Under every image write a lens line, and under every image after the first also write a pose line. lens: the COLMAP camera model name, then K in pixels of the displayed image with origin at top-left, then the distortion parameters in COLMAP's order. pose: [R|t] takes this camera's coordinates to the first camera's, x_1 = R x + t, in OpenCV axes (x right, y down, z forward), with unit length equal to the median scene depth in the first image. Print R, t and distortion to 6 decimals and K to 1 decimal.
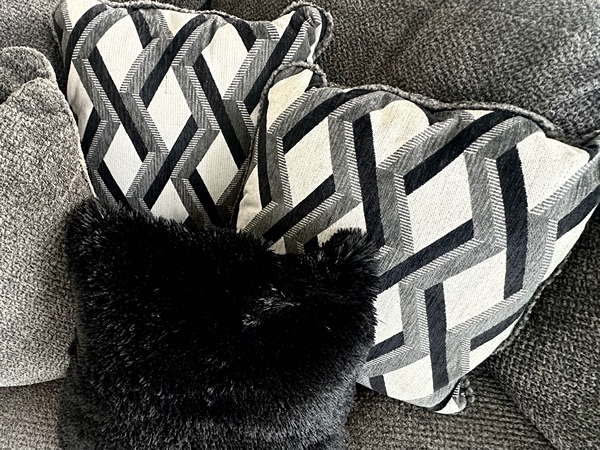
lens RADIAL K [[463.8, 0, 299.5], [0, 463.8, 225.1], [0, 0, 1]] dist [-0.000834, -0.001785]
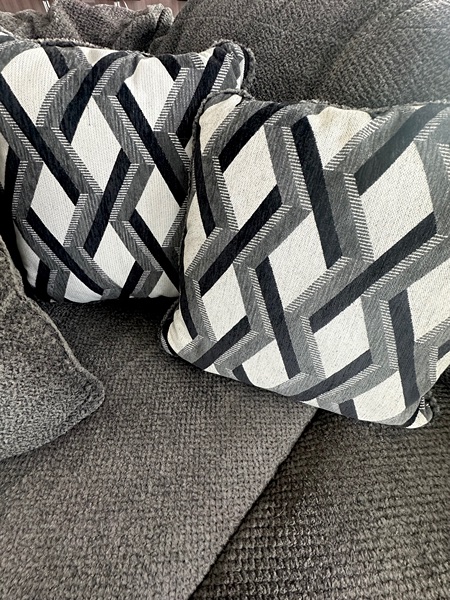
lens RADIAL K [[261.5, 0, 255.0], [0, 261.5, 265.3], [0, 0, 1]] dist [0.000750, -0.000009]
pose [[0.990418, -0.126044, 0.056434, -0.020506], [0.132563, 0.982262, -0.132619, 0.107307], [-0.038717, 0.138829, 0.989559, 0.489234]]
